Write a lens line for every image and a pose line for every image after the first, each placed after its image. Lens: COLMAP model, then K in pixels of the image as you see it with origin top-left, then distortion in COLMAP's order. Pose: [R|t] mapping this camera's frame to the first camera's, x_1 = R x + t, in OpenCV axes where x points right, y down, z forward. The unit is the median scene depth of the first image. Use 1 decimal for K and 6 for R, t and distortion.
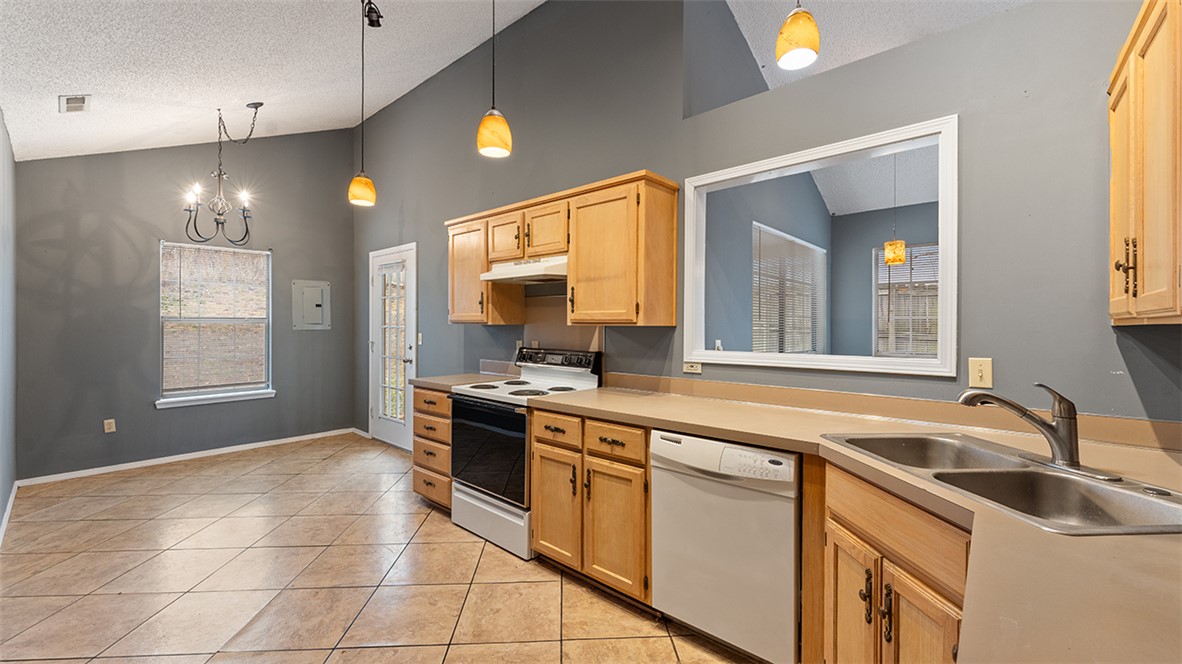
lens RADIAL K [[464.1, 0, 590.2], [0, 464.1, 317.8], [0, 0, 1]] dist [0.000011, -0.000049]
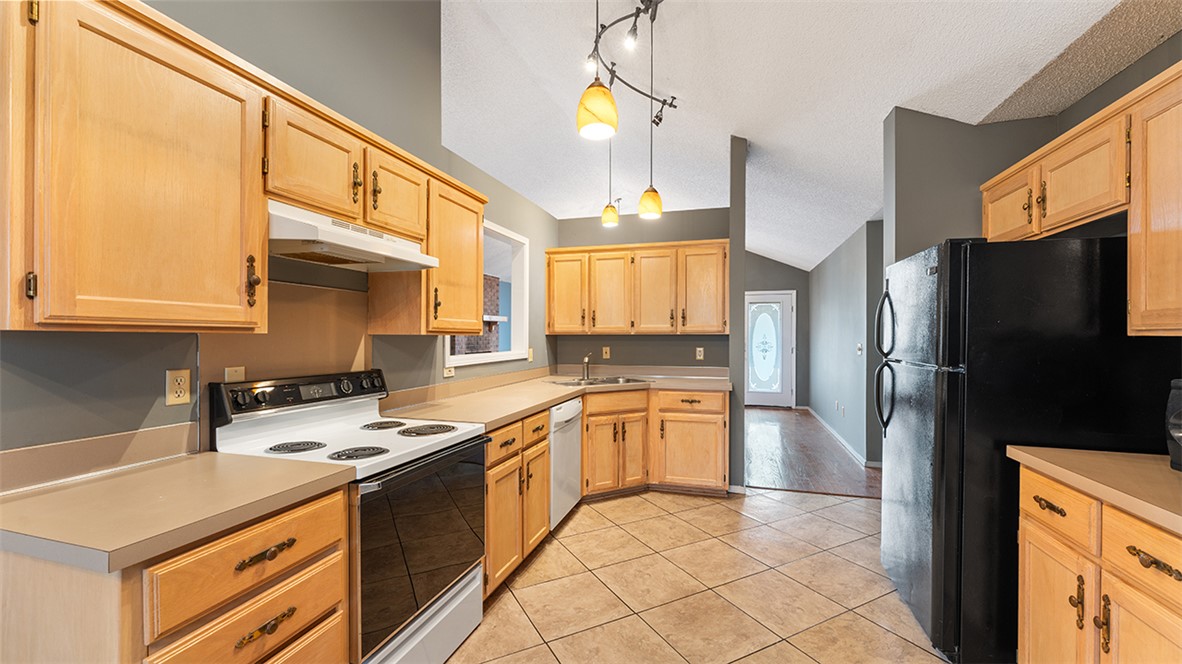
lens RADIAL K [[474.3, 0, 588.0], [0, 474.3, 325.0], [0, 0, 1]] dist [0.000626, -0.000109]
pose [[-0.408694, 0.015790, 0.912535, -0.943281], [-0.016124, 0.999569, -0.024518, 0.015888], [-0.912529, -0.024734, -0.408264, 1.130485]]
